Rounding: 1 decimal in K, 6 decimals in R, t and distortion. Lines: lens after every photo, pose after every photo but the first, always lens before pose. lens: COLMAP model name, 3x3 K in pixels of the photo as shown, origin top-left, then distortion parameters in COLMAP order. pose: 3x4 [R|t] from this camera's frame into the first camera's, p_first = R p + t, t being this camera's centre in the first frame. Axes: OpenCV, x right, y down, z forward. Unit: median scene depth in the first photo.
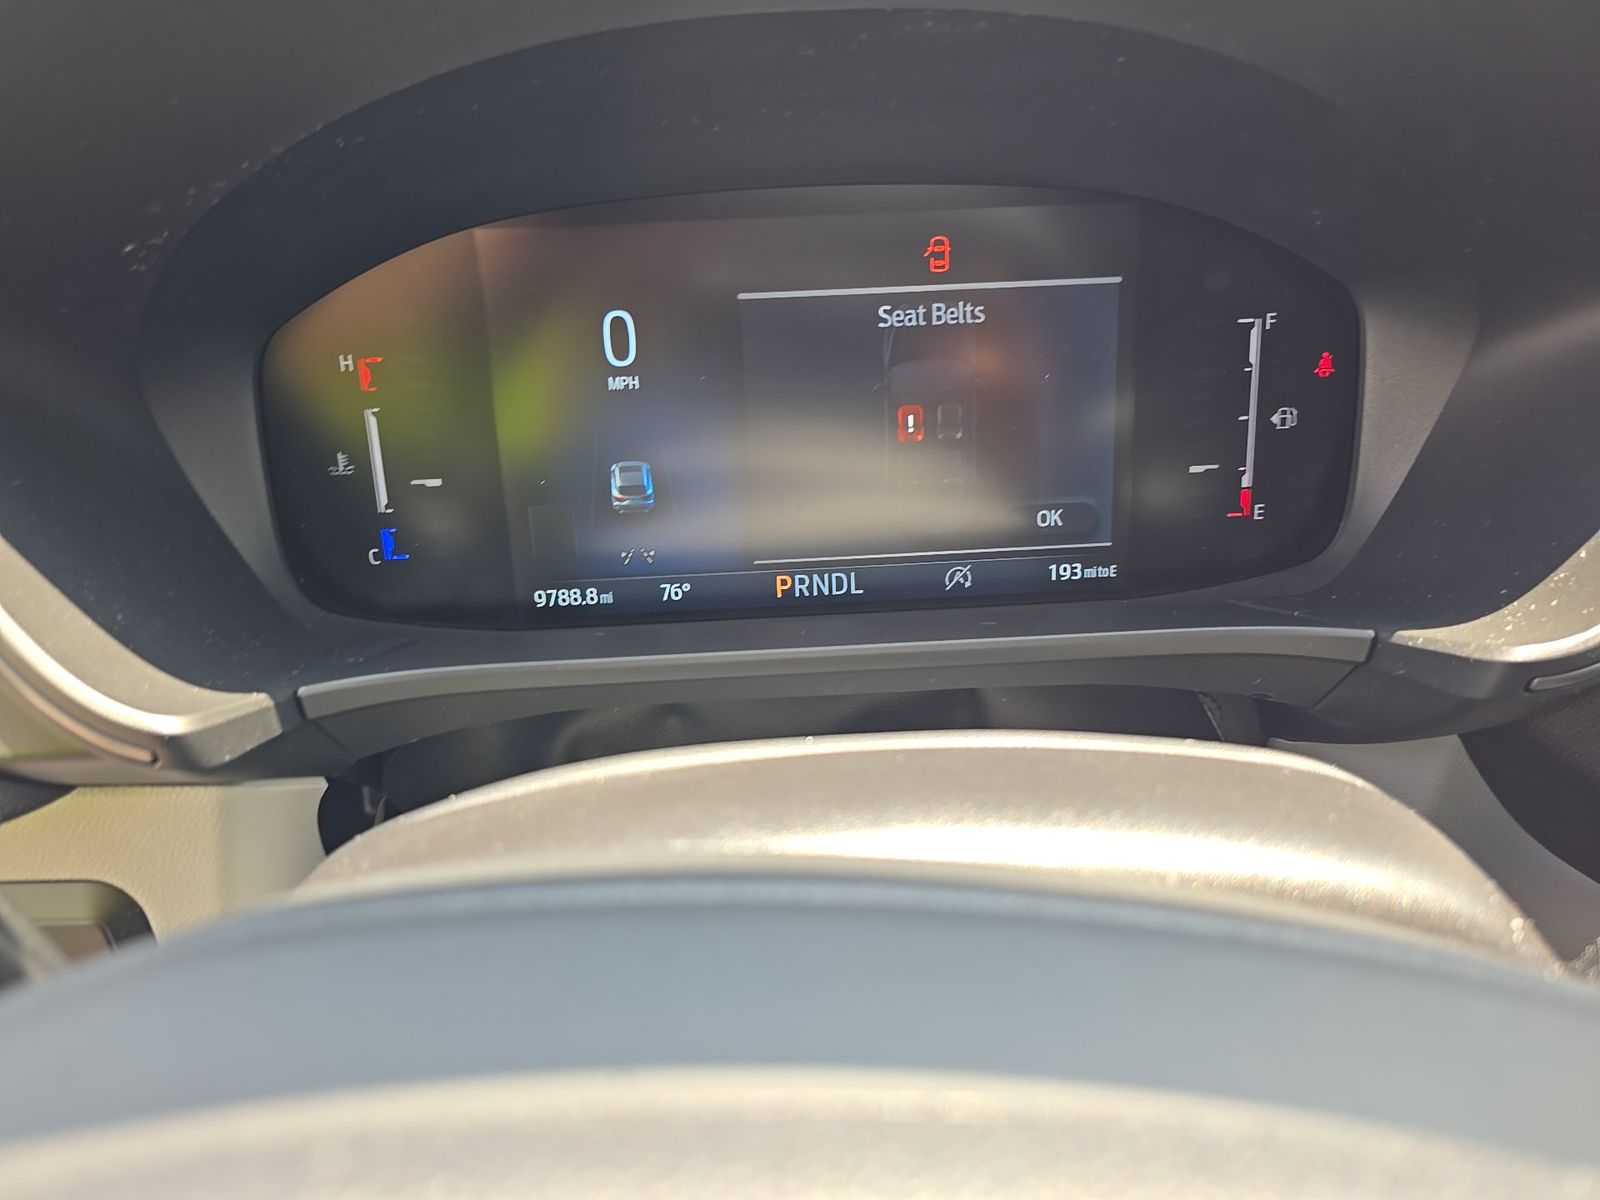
lens RADIAL K [[1086.0, 0, 832.0], [0, 1086.0, 604.3], [0, 0, 1]] dist [0.024784, 0.000605]
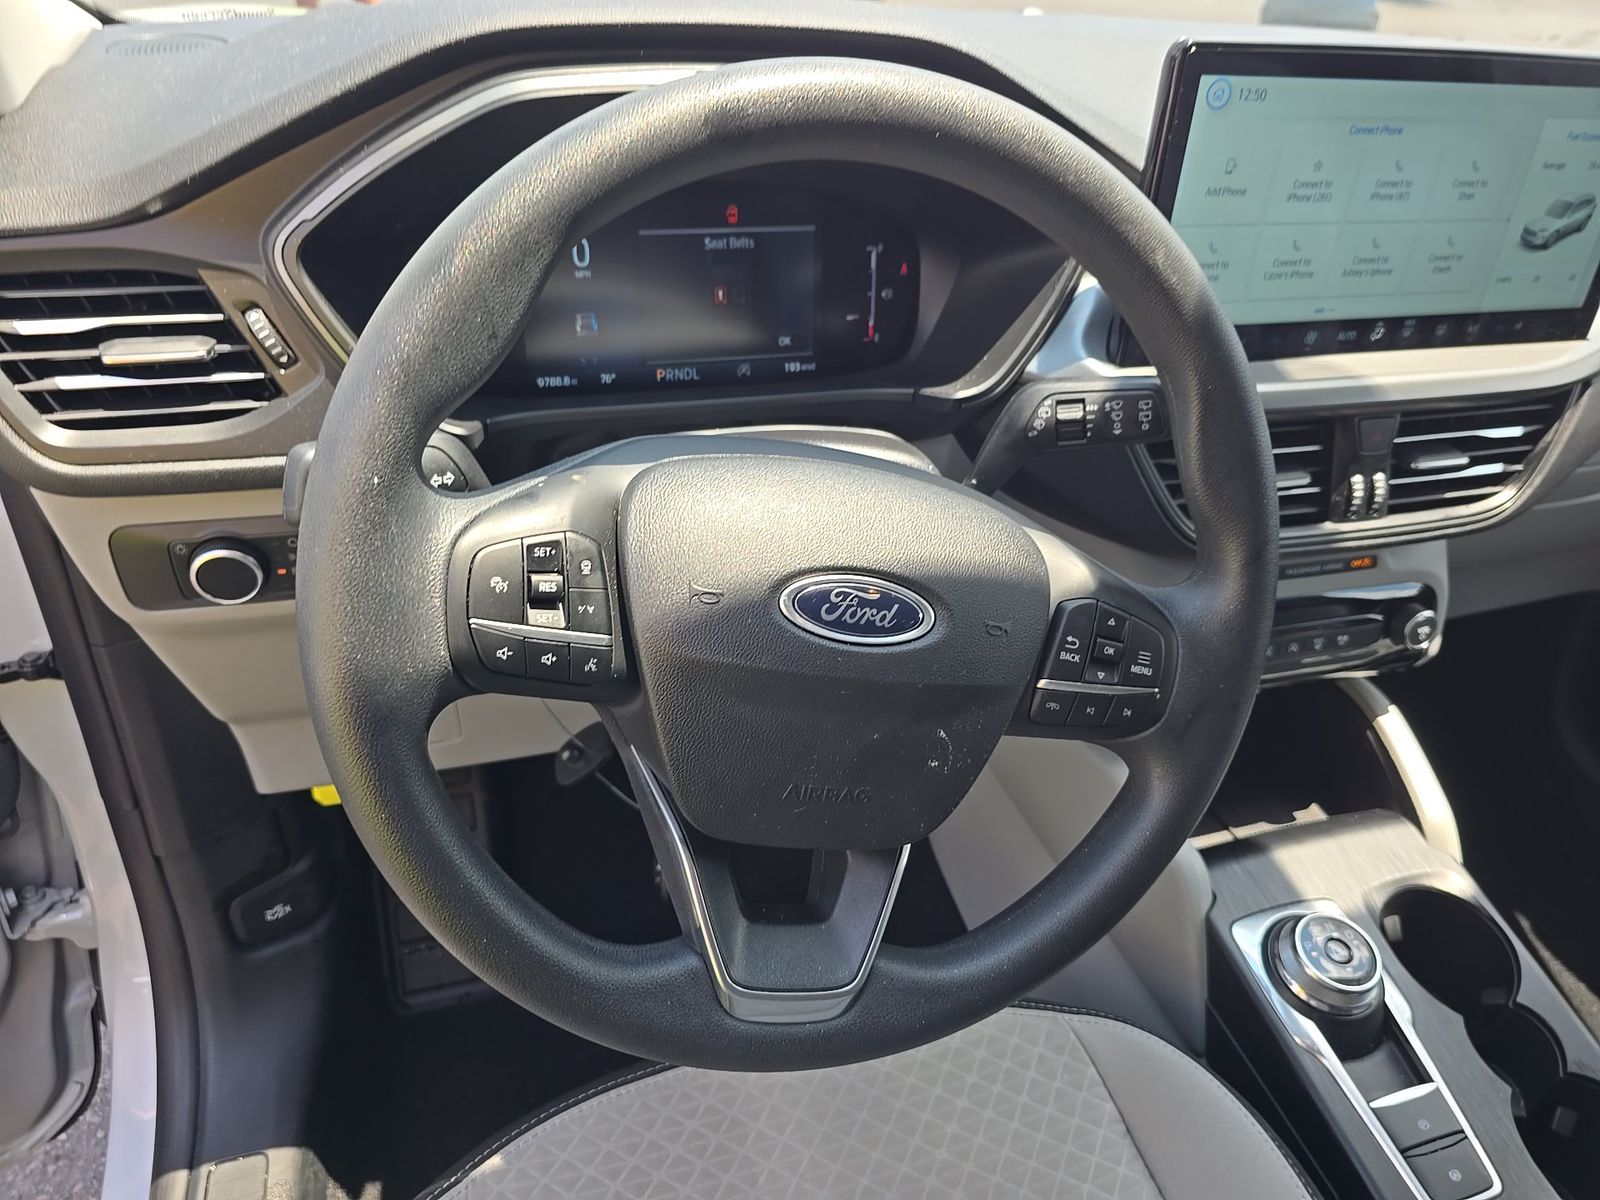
lens RADIAL K [[1086.0, 0, 832.0], [0, 1086.0, 604.3], [0, 0, 1]] dist [0.024784, 0.000605]
pose [[0.957373, -0.070451, 0.280133, -0.354394], [0.017748, 0.982315, 0.186391, 0.032813], [-0.288310, -0.173474, 0.941692, -1.156550]]
